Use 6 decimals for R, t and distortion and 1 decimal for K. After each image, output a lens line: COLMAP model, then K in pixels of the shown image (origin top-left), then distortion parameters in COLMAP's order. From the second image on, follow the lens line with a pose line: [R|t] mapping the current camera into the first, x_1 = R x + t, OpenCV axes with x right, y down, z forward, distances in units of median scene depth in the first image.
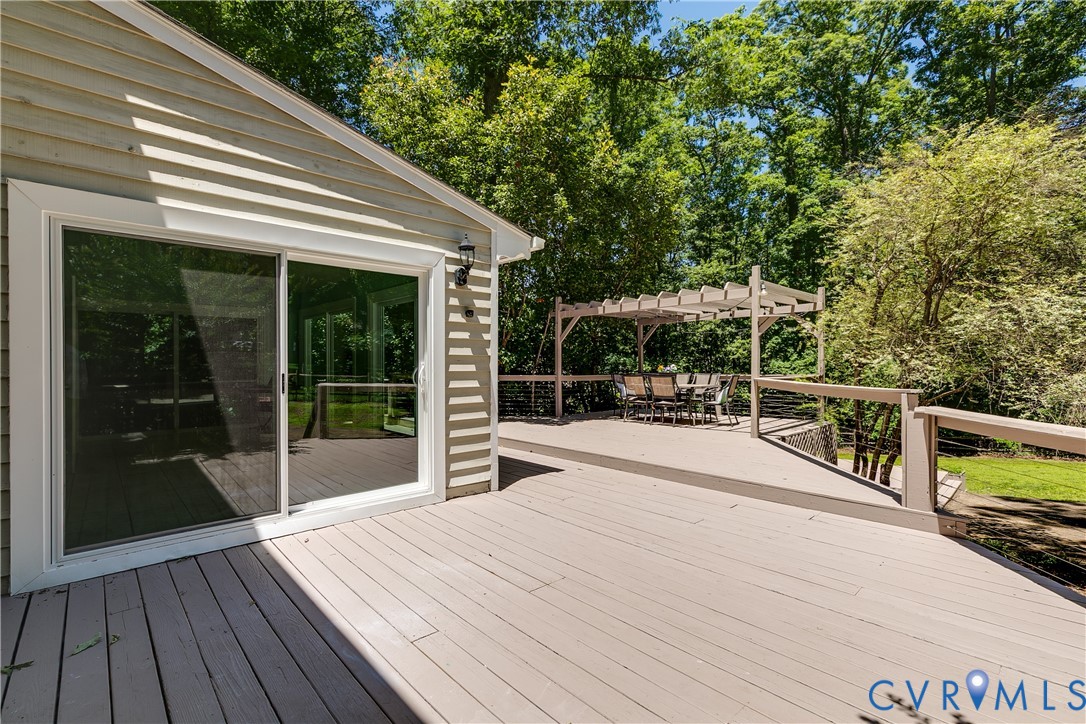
lens RADIAL K [[495.8, 0, 538.7], [0, 495.8, 360.3], [0, 0, 1]] dist [0.003994, -0.002144]
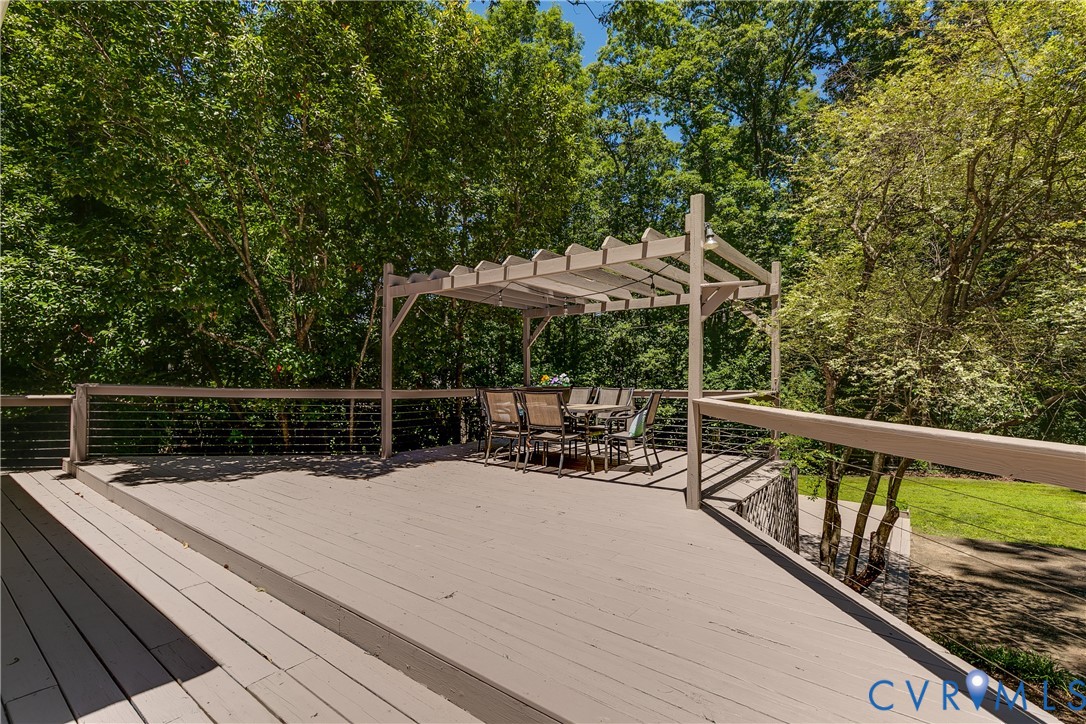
lens RADIAL K [[495.8, 0, 545.5], [0, 495.8, 366.9], [0, 0, 1]] dist [0.003994, -0.002144]
pose [[0.984138, 0.011928, 0.177003, 0.121360], [-0.010175, 0.999890, -0.010808, 0.005791], [-0.177113, 0.008836, 0.984151, 0.337469]]
